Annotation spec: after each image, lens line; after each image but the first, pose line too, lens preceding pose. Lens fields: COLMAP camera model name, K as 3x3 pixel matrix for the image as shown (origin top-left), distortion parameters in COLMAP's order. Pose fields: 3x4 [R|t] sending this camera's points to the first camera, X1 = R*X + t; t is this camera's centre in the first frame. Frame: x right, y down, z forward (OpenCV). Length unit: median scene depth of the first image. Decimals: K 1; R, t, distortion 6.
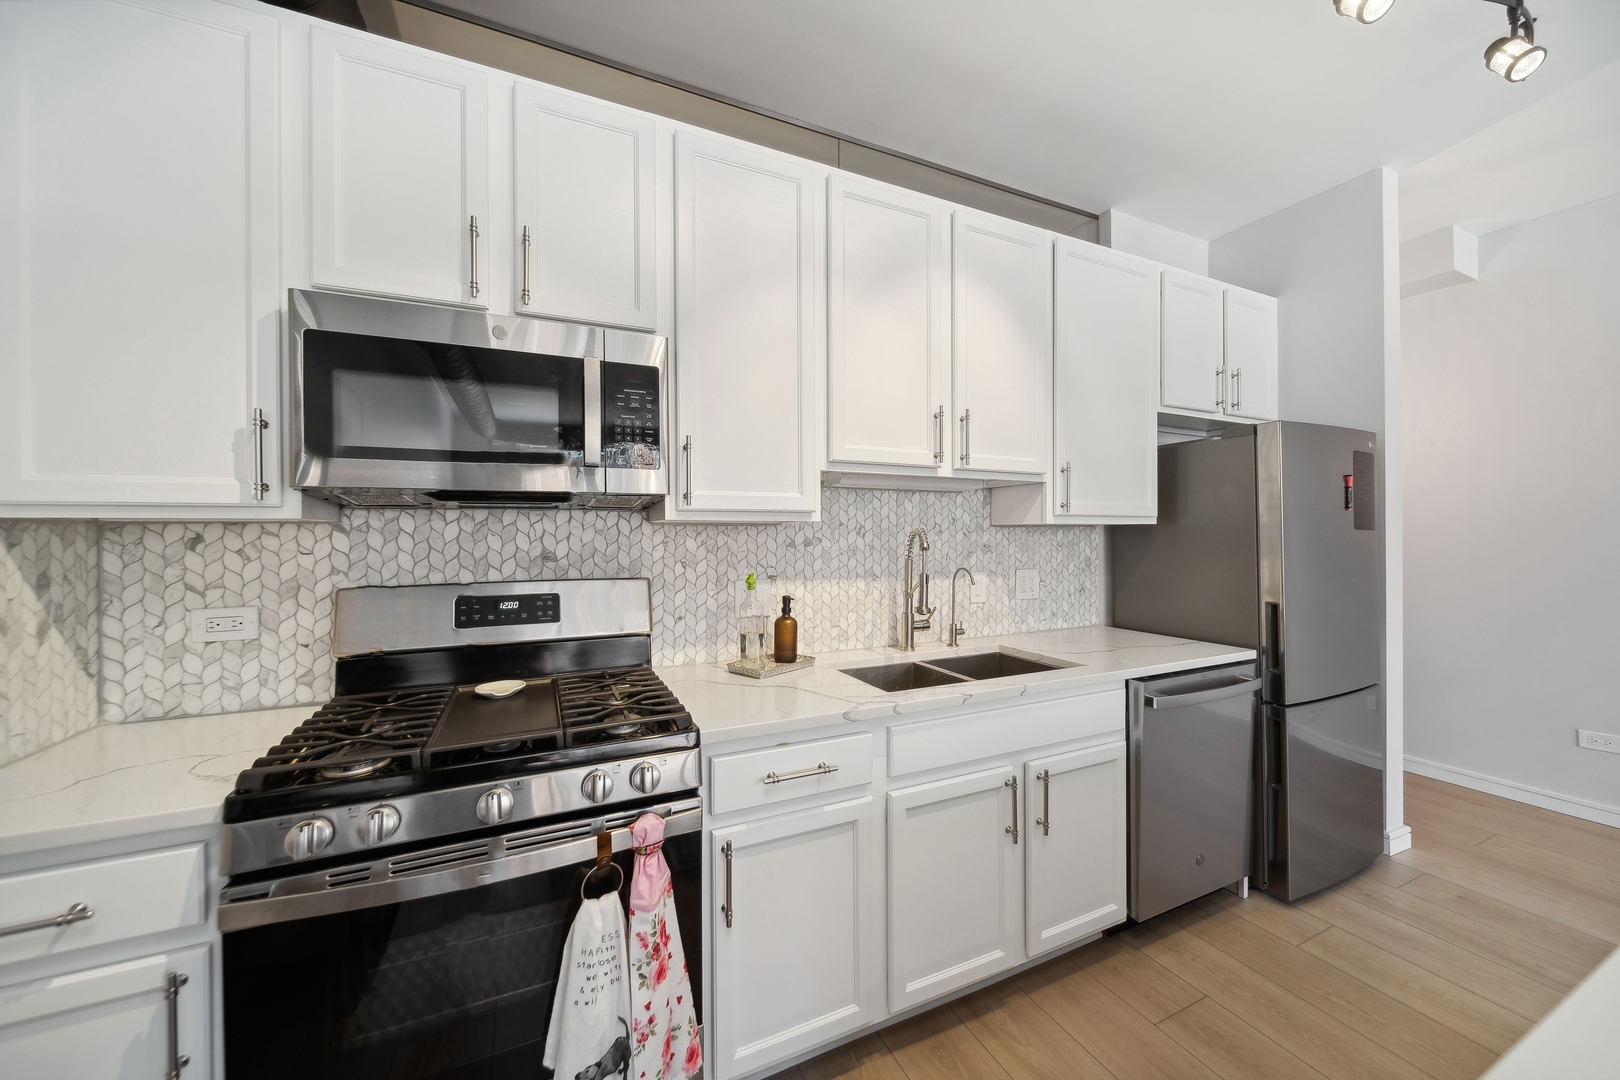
lens RADIAL K [[586.2, 0, 810.0], [0, 586.2, 540.0], [0, 0, 1]] dist [-0.001132, -0.000262]
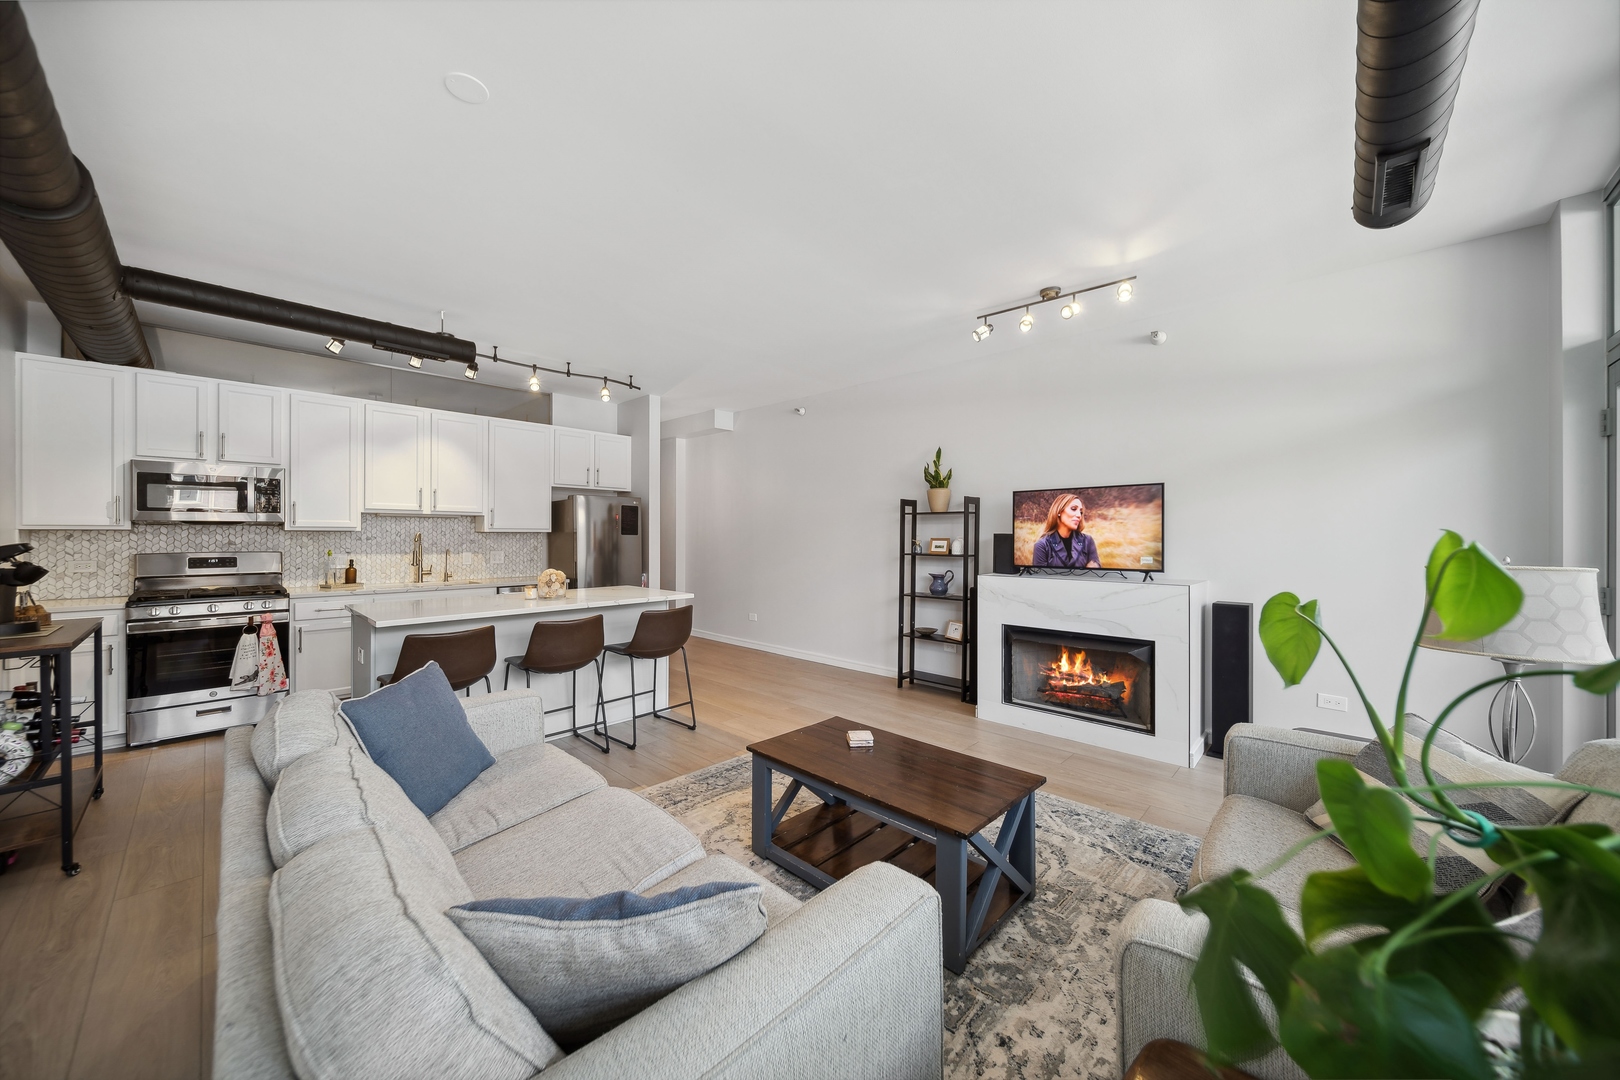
lens RADIAL K [[578.1, 0, 803.1], [0, 578.1, 535.1], [0, 0, 1]] dist [-0.000832, -0.000198]
pose [[0.934602, 0.006160, 0.355641, 1.068037], [-0.002427, 0.999937, -0.010941, 0.014349], [-0.355686, 0.009362, 0.934559, -2.426818]]
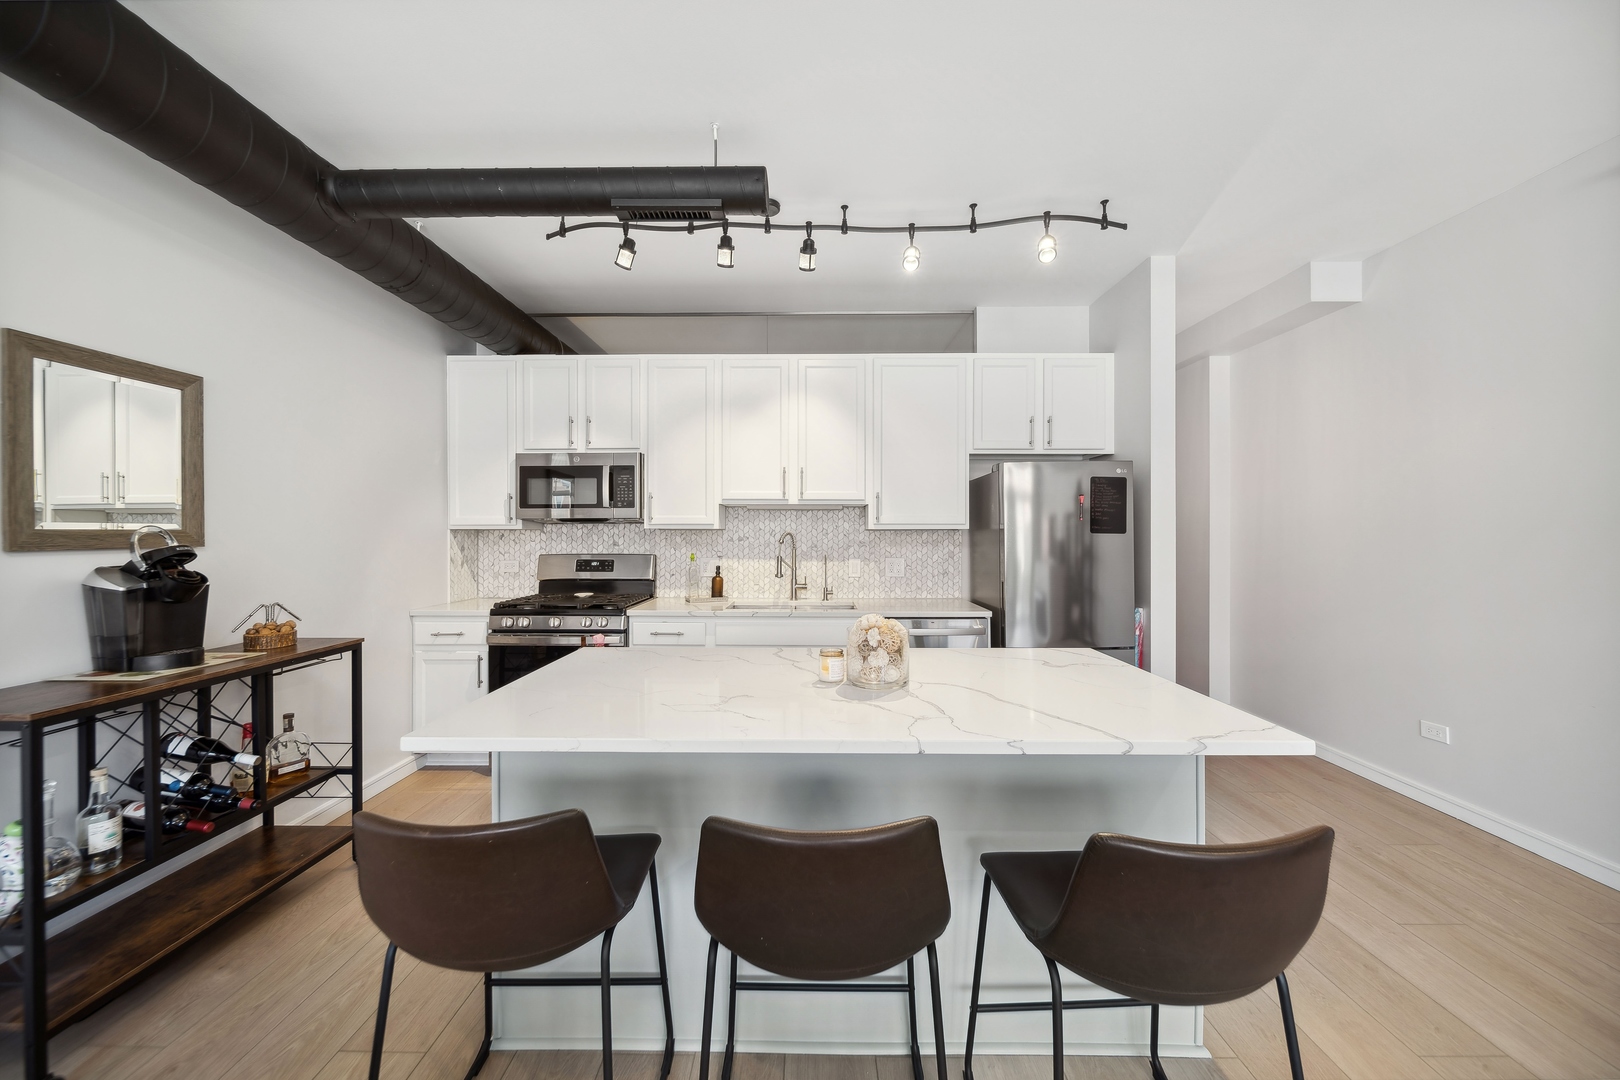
lens RADIAL K [[578.1, 0, 803.1], [0, 578.1, 535.1], [0, 0, 1]] dist [-0.000832, -0.000198]
pose [[0.898940, 0.004409, -0.438049, 1.275258], [-0.007477, 0.999958, -0.005277, -0.000531], [0.438007, 0.008019, 0.898936, -0.752293]]
